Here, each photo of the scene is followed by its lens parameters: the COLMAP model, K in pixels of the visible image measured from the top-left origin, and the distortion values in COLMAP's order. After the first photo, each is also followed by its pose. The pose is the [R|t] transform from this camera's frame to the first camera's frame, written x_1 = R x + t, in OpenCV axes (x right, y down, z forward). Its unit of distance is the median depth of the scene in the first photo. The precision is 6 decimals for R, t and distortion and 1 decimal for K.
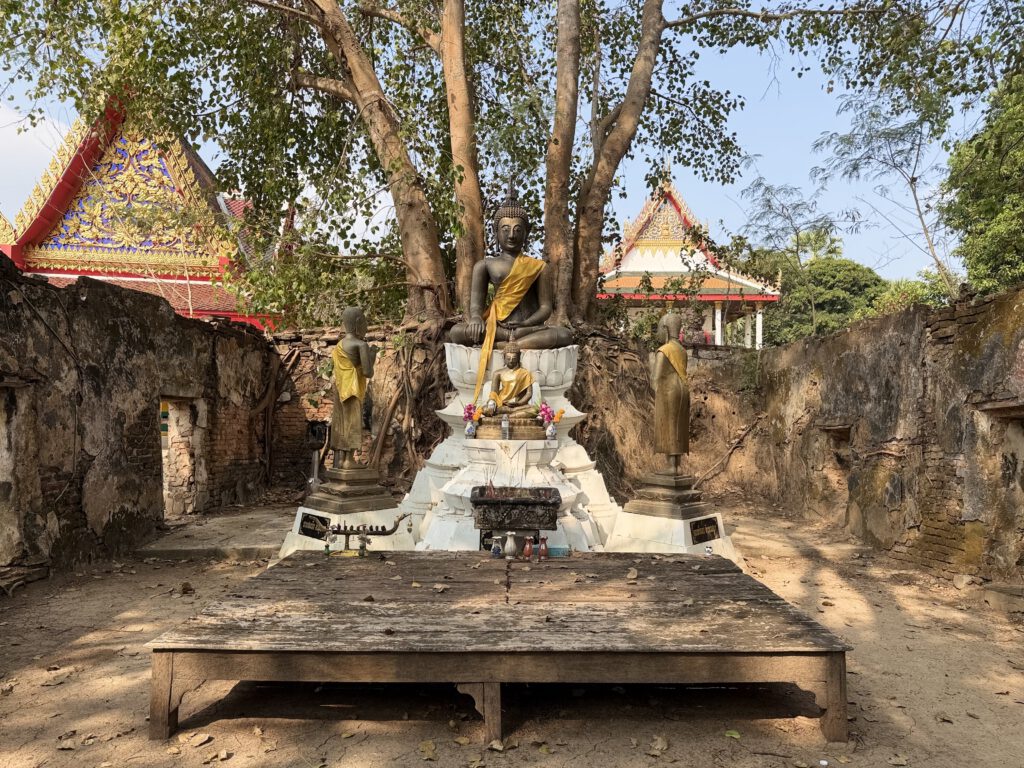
lens RADIAL K [[828.0, 0, 512.0], [0, 828.0, 384.0], [0, 0, 1]] dist [0.002253, 0.000656]
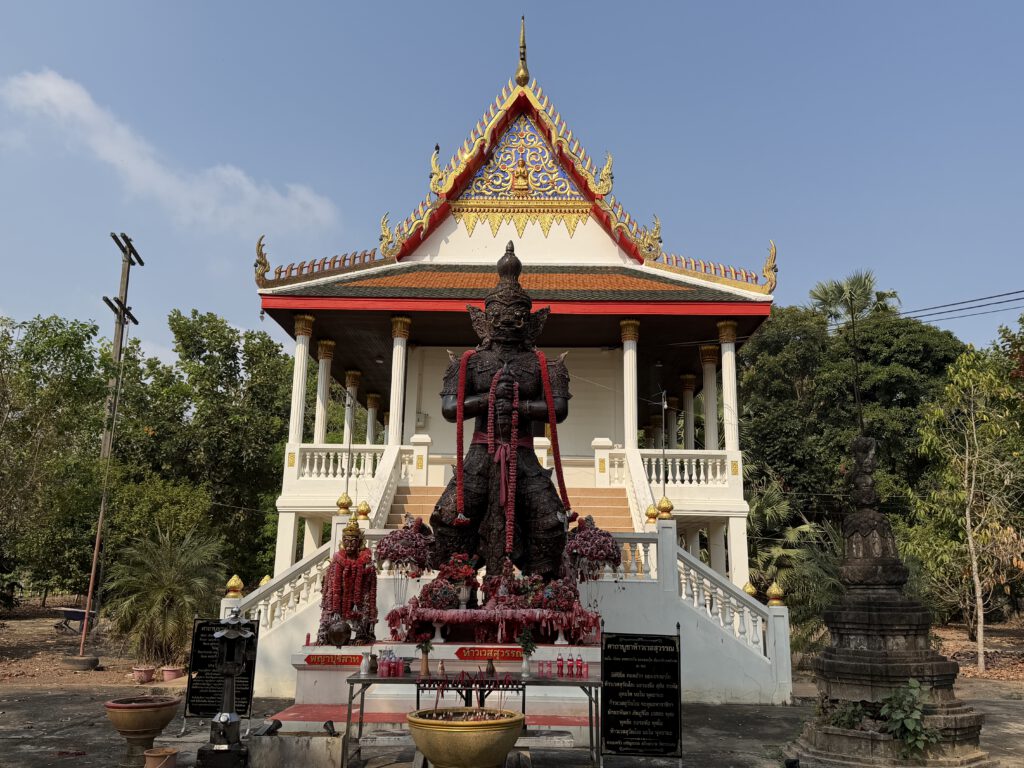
lens RADIAL K [[865.0, 0, 516.4], [0, 865.0, 377.4], [0, 0, 1]] dist [0.151349, -0.285627]
pose [[0.999811, -0.002246, -0.019287, 0.138541], [-0.001486, 0.981527, -0.191317, 0.011981], [0.019360, 0.191310, 0.981339, 0.391221]]
